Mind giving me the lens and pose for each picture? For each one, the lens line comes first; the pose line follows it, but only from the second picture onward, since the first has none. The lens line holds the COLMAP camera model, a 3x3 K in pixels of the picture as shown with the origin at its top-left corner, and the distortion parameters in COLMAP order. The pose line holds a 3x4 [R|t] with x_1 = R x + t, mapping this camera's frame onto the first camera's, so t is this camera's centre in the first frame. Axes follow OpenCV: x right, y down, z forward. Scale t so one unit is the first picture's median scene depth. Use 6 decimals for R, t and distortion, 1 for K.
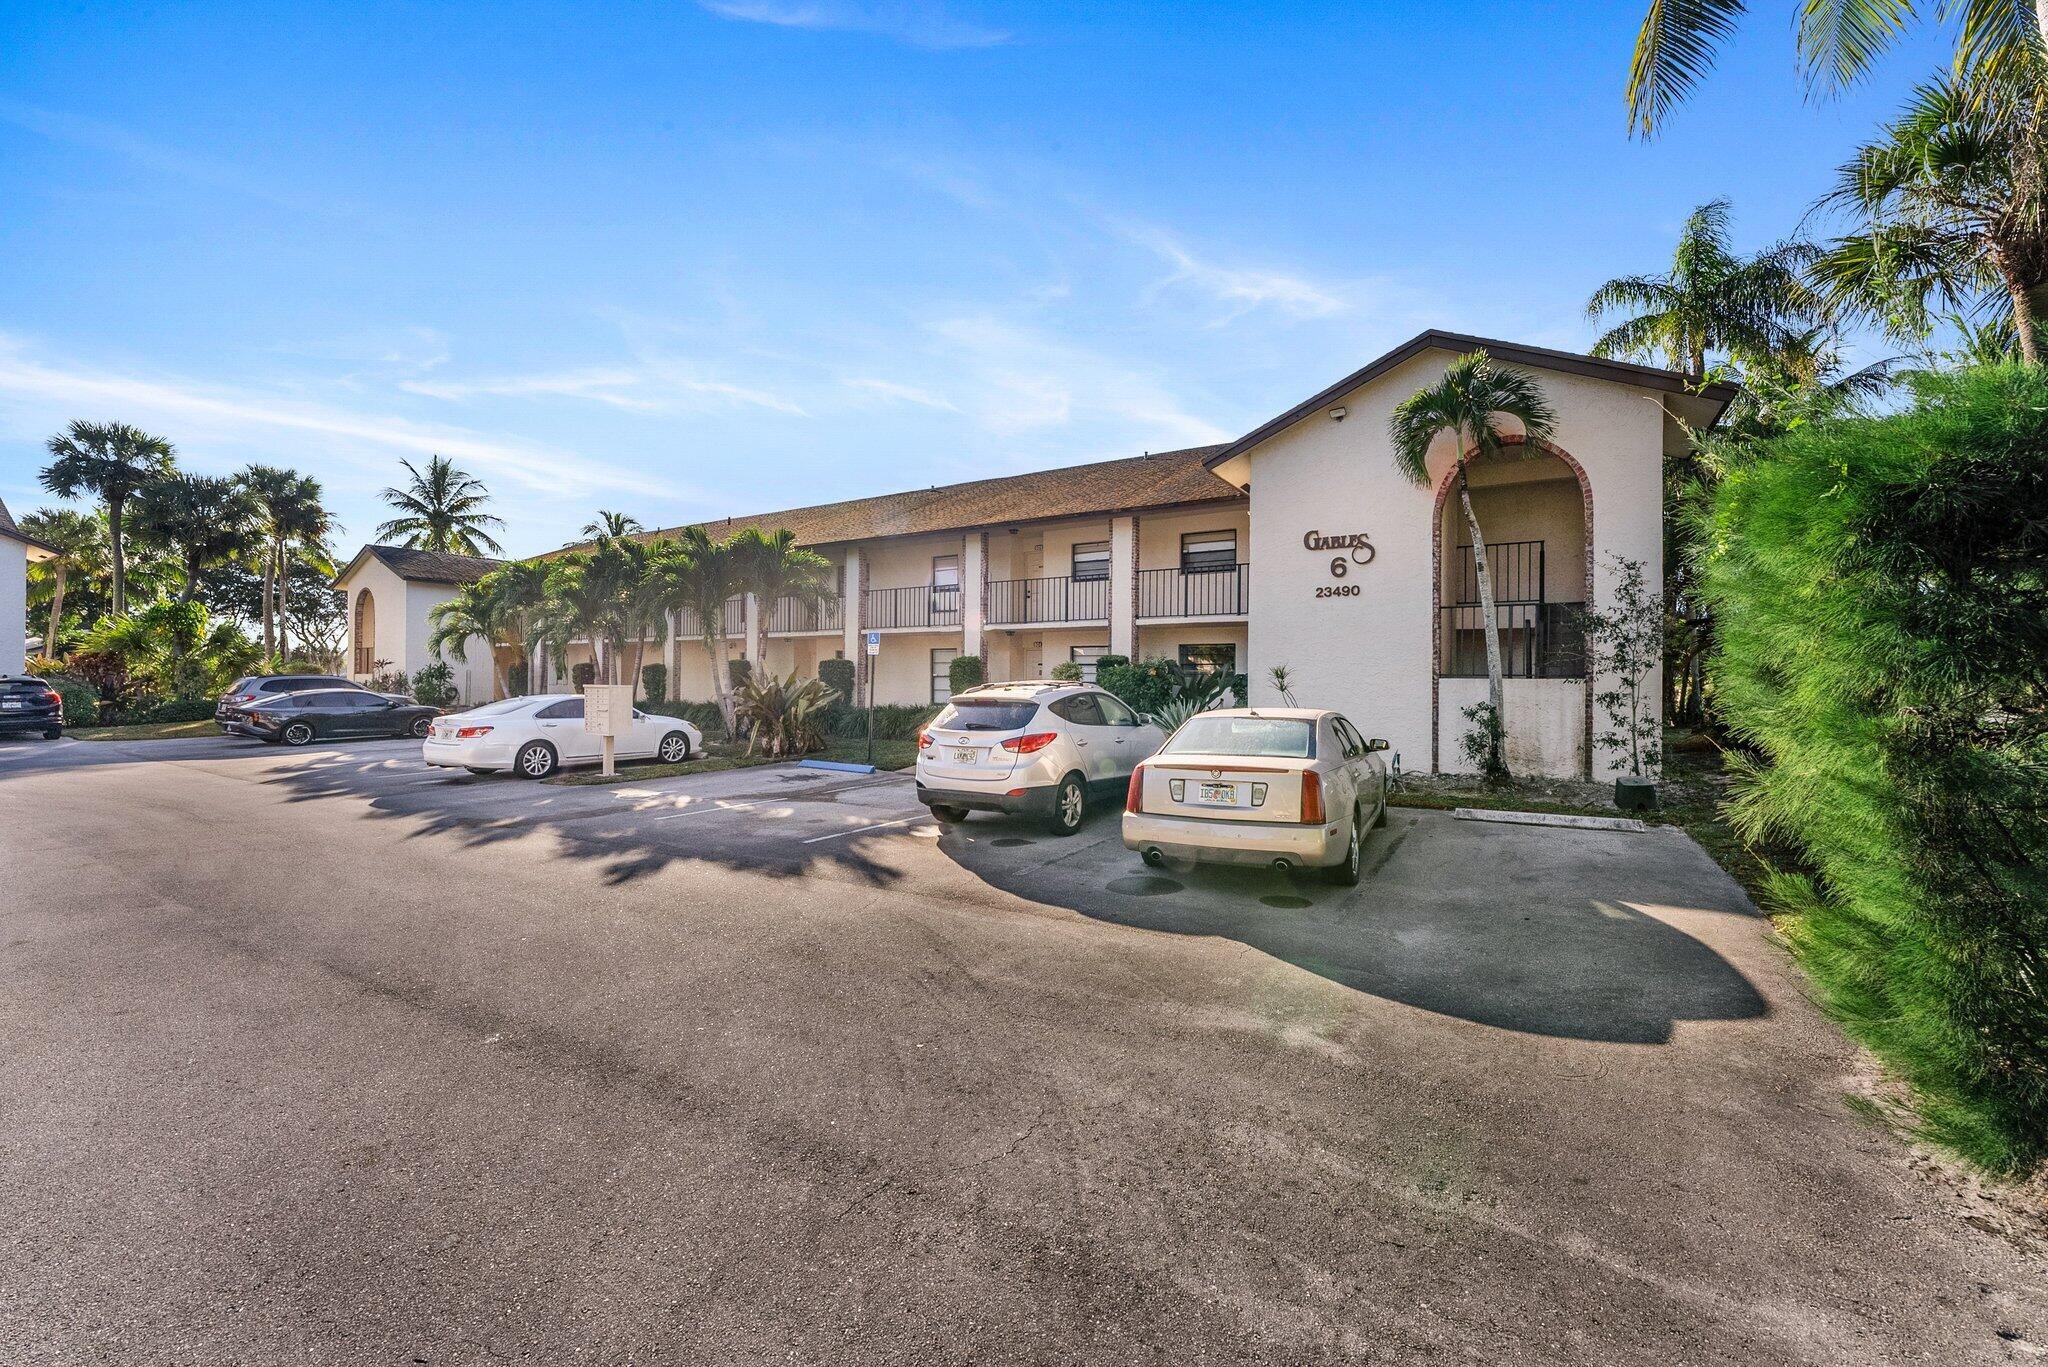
lens RADIAL K [[827.2, 0, 1018.1], [0, 827.2, 679.3], [0, 0, 1]] dist [-0.000612, 0.000155]
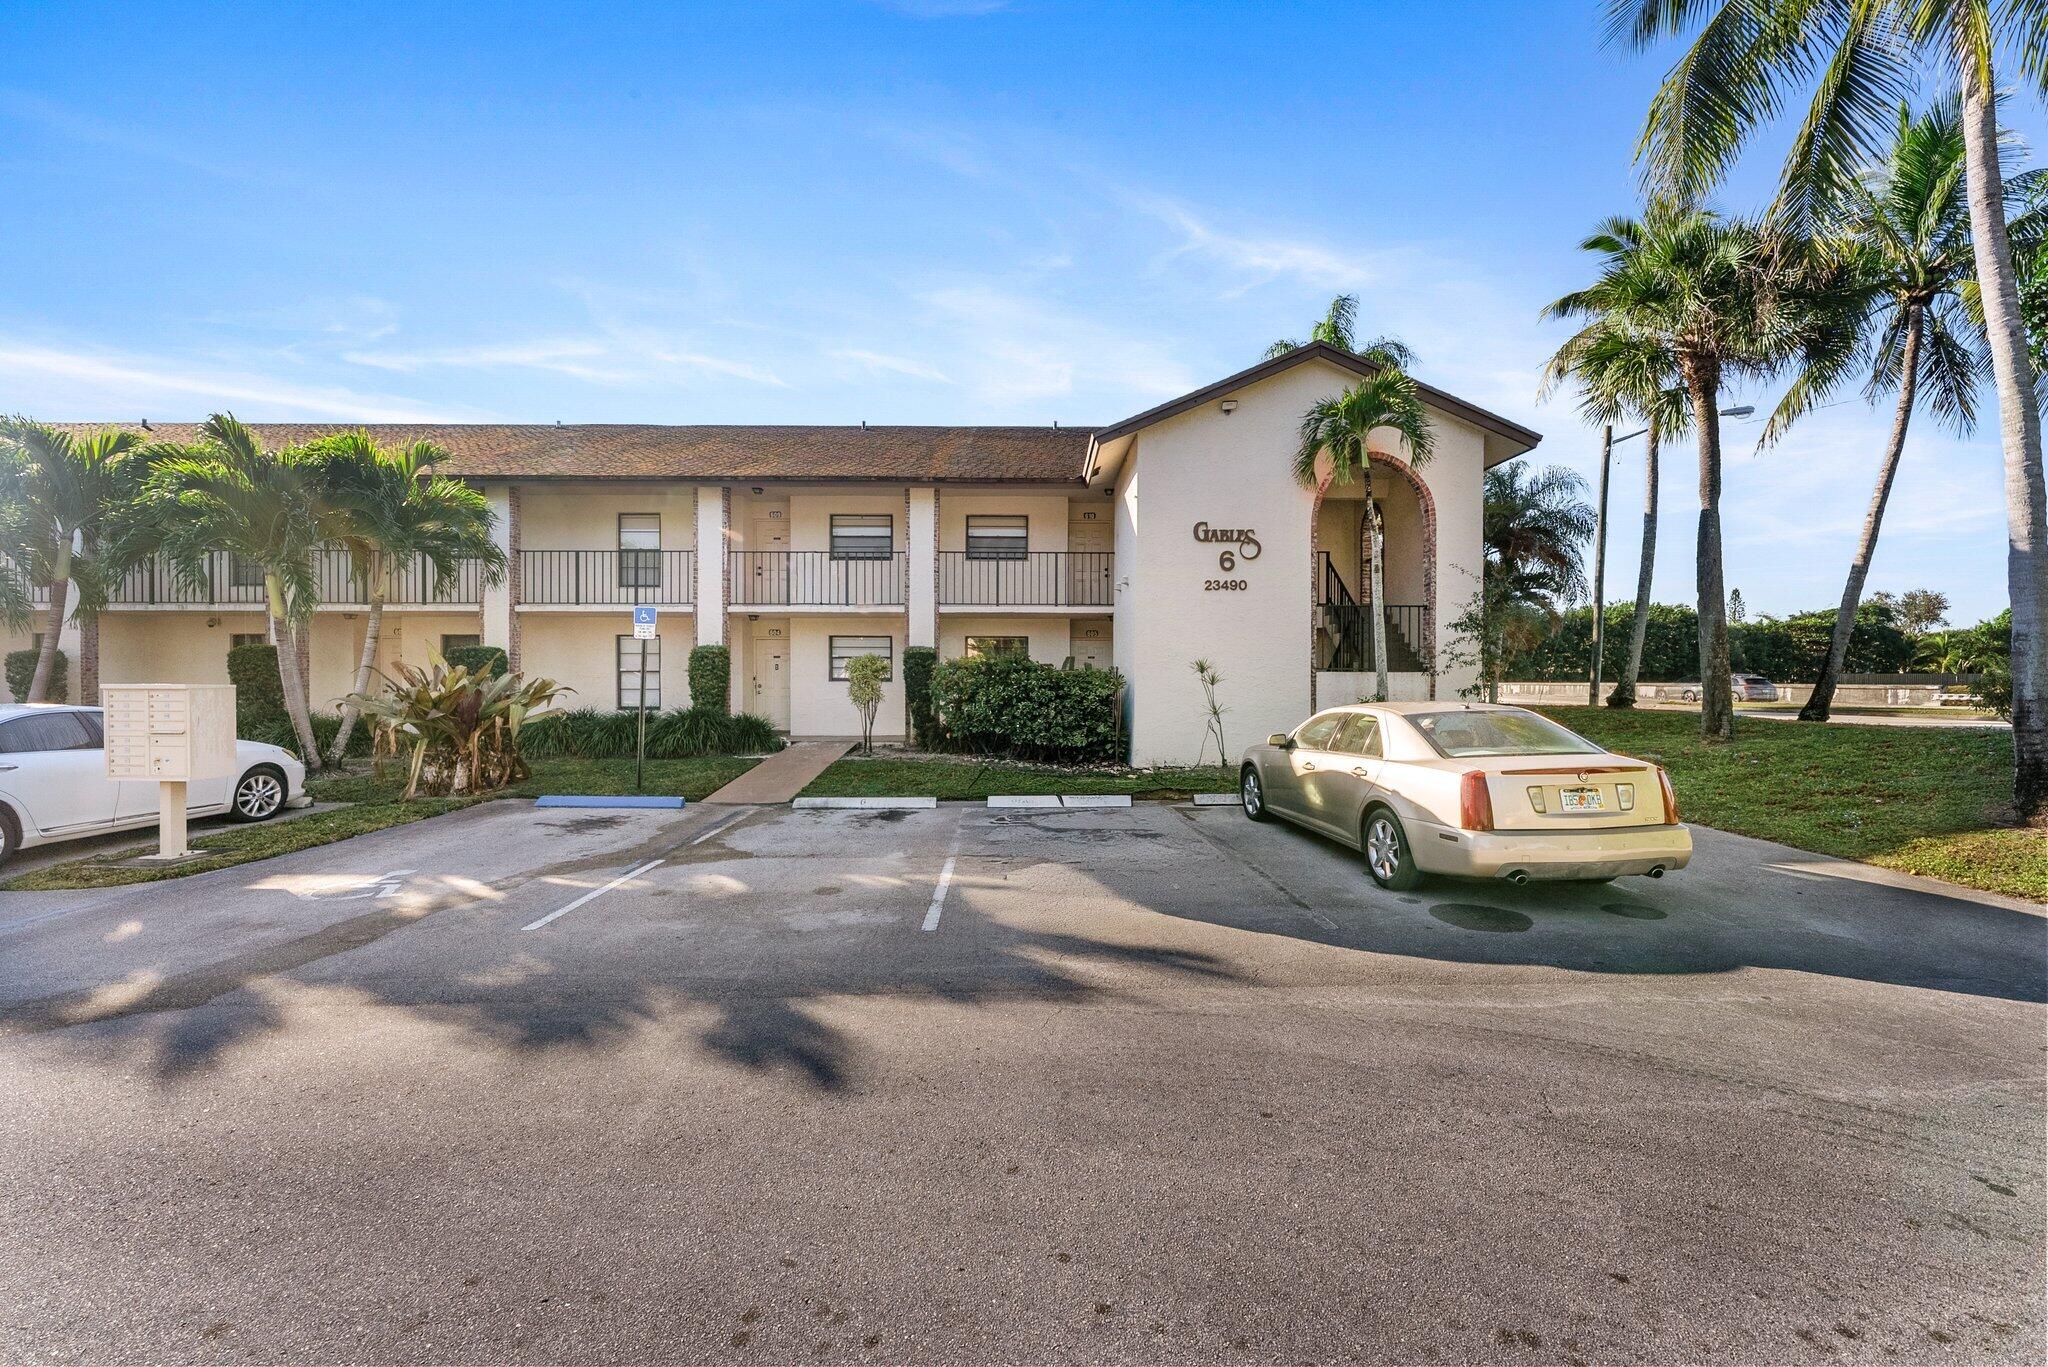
lens RADIAL K [[827.2, 0, 1018.1], [0, 827.2, 679.3], [0, 0, 1]] dist [-0.000612, 0.000155]
pose [[0.839164, -0.003629, 0.543867, -0.300642], [0.002191, 0.999992, 0.003292, 0.003043], [-0.543875, -0.001571, 0.839165, 0.243739]]
